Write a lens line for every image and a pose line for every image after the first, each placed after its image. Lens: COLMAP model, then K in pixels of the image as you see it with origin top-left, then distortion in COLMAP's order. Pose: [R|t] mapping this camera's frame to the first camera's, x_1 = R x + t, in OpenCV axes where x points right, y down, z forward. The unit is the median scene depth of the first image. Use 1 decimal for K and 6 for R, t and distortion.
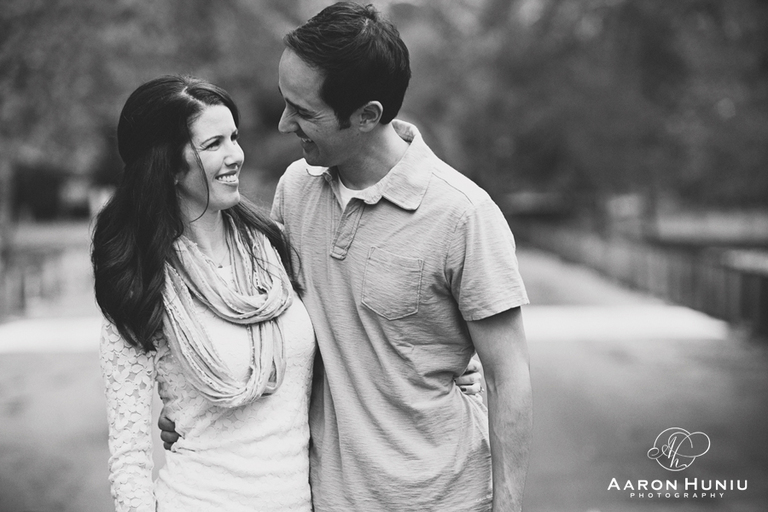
lens RADIAL K [[2902.2, 0, 384.0], [0, 2902.2, 256.0], [0, 0, 1]] dist [-1.116090, -0.626219]
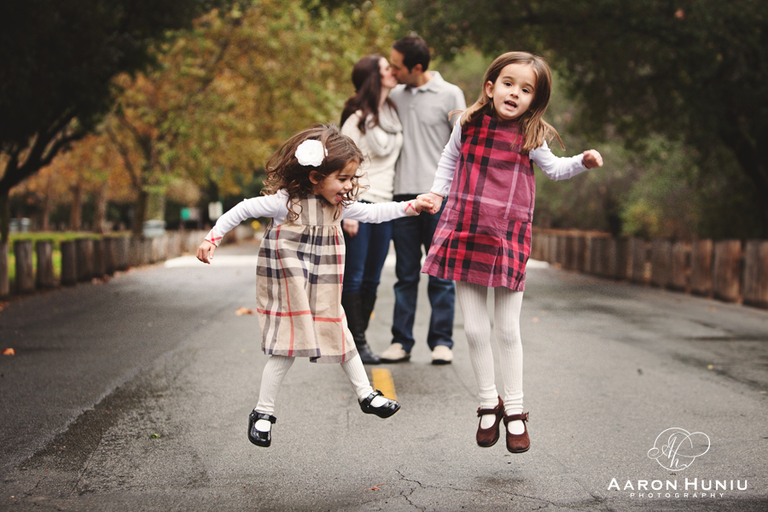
lens RADIAL K [[1652.1, 0, 384.0], [0, 1652.1, 256.0], [0, 0, 1]] dist [0.397279, 0.012214]
pose [[0.999801, 0.003986, 0.019565, -0.078075], [-0.003839, 0.999964, -0.007510, 0.165649], [-0.019594, 0.007433, 0.999780, -0.728373]]
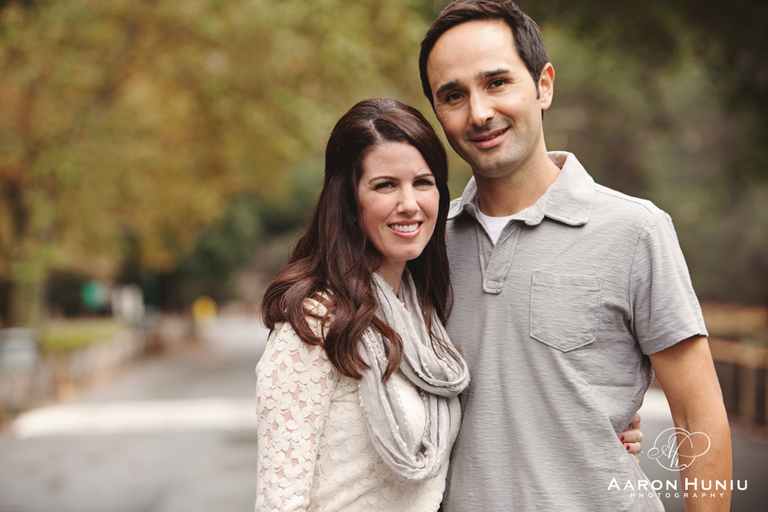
lens RADIAL K [[2420.3, 0, 384.0], [0, 2420.3, 256.0], [0, 0, 1]] dist [0.633532, 0.004809]
pose [[0.999600, -0.025881, 0.011380, -0.059200], [0.026281, 0.998990, -0.036457, 0.018297], [-0.010425, 0.036742, 0.999270, 0.238387]]
